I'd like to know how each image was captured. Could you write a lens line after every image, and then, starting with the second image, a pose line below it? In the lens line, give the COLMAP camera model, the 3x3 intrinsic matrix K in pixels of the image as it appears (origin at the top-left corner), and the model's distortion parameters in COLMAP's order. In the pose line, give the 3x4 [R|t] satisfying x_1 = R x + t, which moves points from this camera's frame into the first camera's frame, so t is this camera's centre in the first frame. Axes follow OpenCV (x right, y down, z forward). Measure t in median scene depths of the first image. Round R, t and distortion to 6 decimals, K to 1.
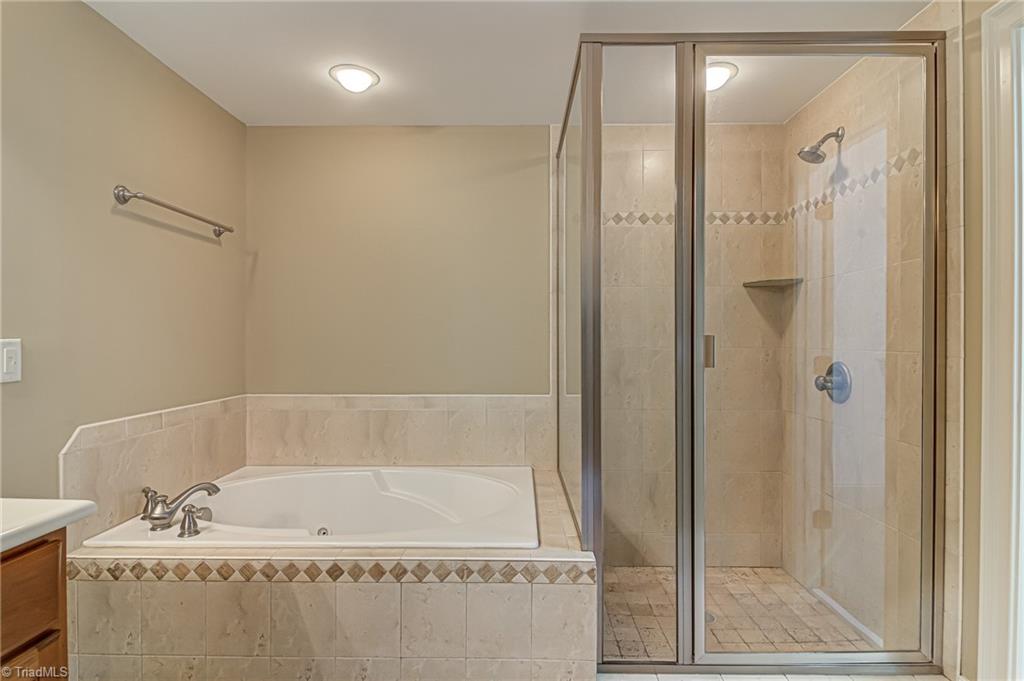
lens RADIAL K [[539.0, 0, 513.4], [0, 539.0, 343.6], [0, 0, 1]] dist [0.019834, -0.017067]
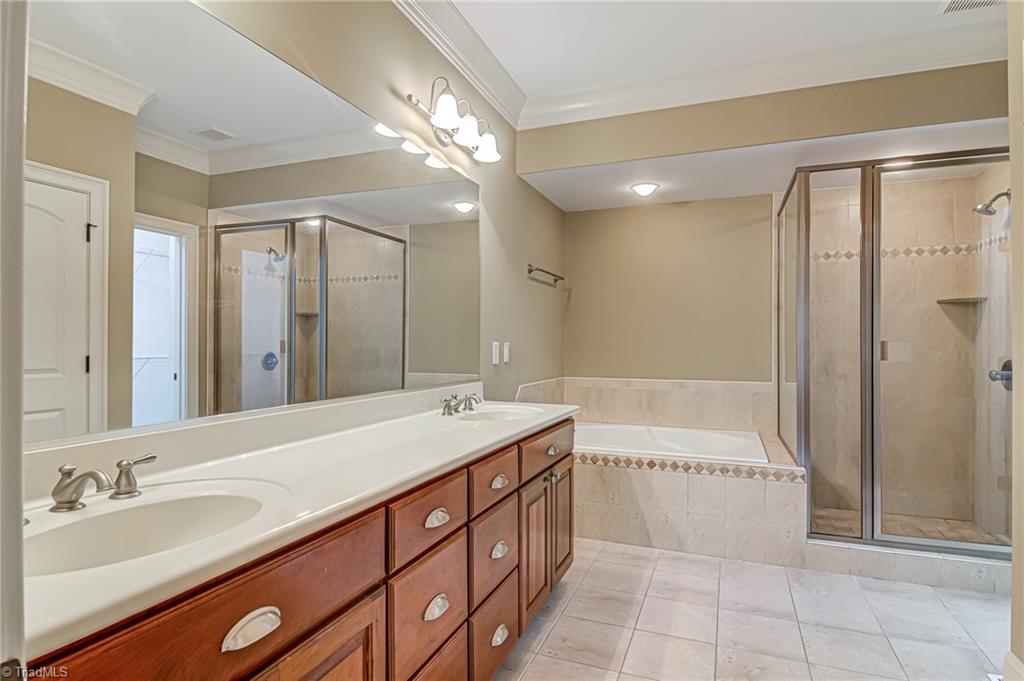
lens RADIAL K [[539.0, 0, 506.8], [0, 539.0, 343.1], [0, 0, 1]] dist [0.019834, -0.017067]
pose [[0.932487, 0.001440, -0.361201, -0.077686], [-0.003991, 0.999972, -0.006316, 0.003785], [0.361181, 0.007332, 0.932467, -0.650457]]
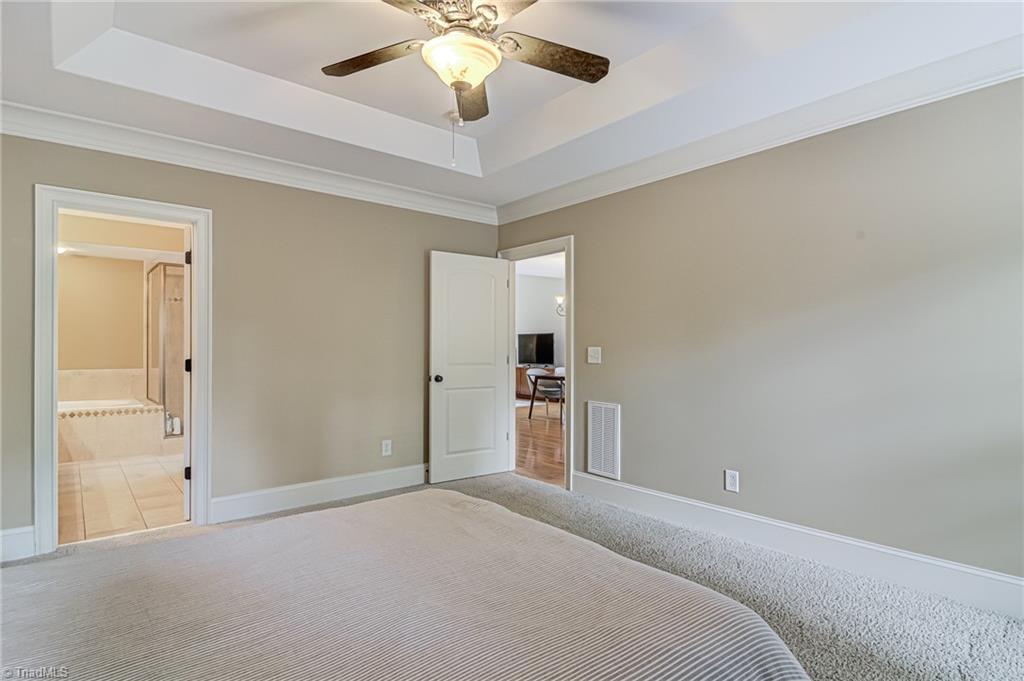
lens RADIAL K [[539.0, 0, 515.9], [0, 539.0, 351.1], [0, 0, 1]] dist [0.019834, -0.017067]
pose [[0.759256, 0.001947, 0.650789, -0.285198], [-0.002474, 0.999997, -0.000105, 0.011245], [-0.650787, -0.001530, 0.759259, -2.245773]]
